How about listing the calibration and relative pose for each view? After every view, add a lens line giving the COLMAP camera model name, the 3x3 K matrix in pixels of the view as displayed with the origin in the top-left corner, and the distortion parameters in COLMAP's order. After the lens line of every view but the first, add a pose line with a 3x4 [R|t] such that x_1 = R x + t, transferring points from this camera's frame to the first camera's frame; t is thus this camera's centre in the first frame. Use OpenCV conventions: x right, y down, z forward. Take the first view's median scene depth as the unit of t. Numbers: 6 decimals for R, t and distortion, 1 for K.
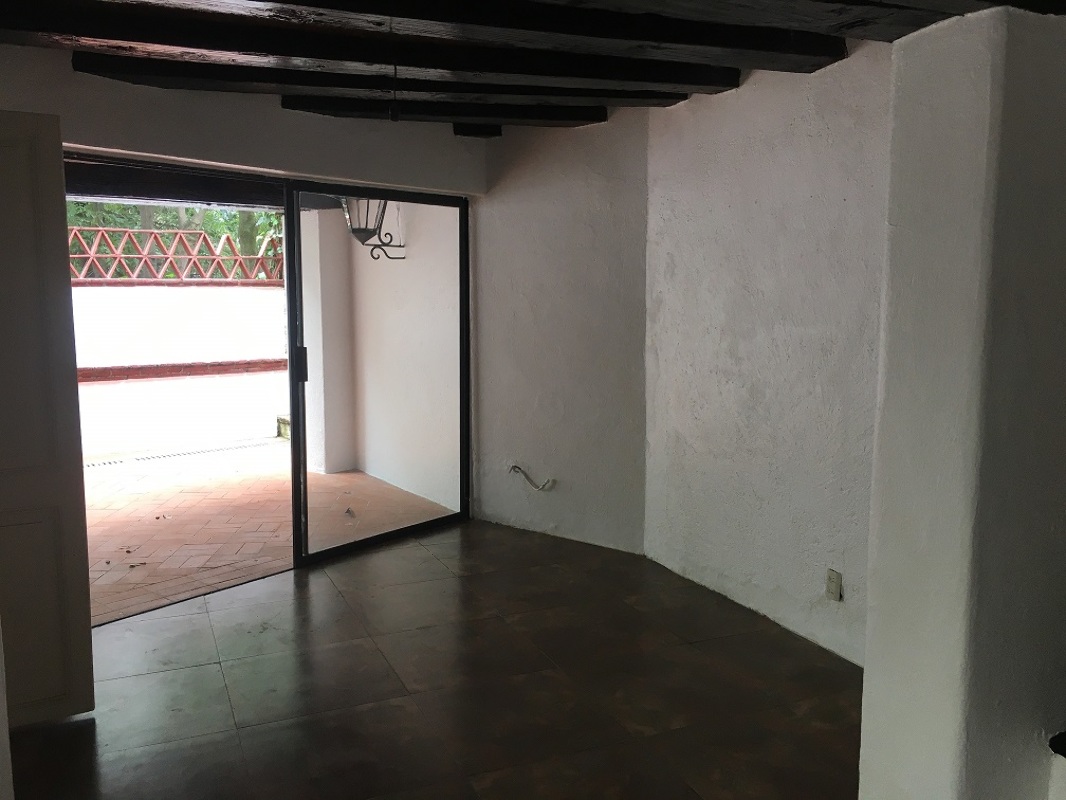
lens RADIAL K [[899.9, 0, 533.0], [0, 899.9, 400.0], [0, 0, 1]] dist [0.072662, -0.119696]
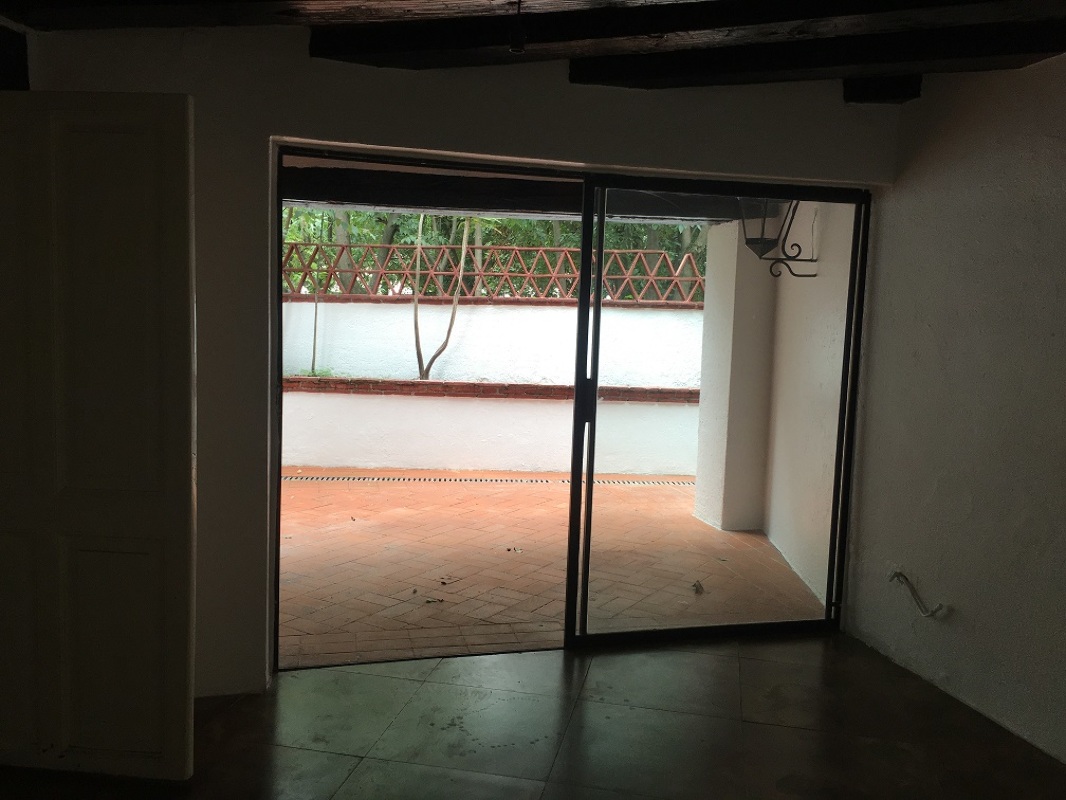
lens RADIAL K [[899.9, 0, 533.0], [0, 899.9, 400.0], [0, 0, 1]] dist [0.072662, -0.119696]
pose [[0.806689, 0.085129, -0.584813, 0.130230], [-0.102573, 0.994720, 0.003310, -0.027959], [0.582007, 0.057316, 0.811161, 0.231598]]
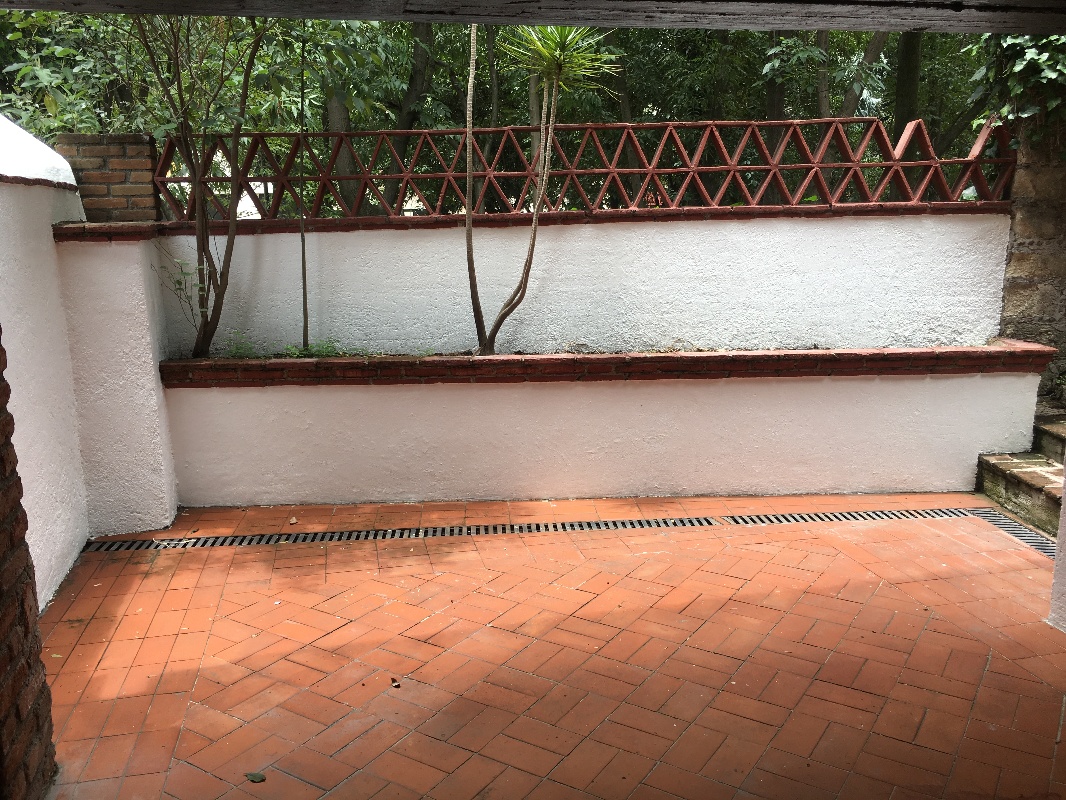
lens RADIAL K [[899.9, 0, 533.0], [0, 899.9, 400.0], [0, 0, 1]] dist [0.072662, -0.119696]
pose [[0.803553, 0.106784, -0.585576, -0.260879], [-0.058648, 0.993193, 0.100636, -0.078502], [0.592337, -0.046523, 0.804346, 0.579340]]
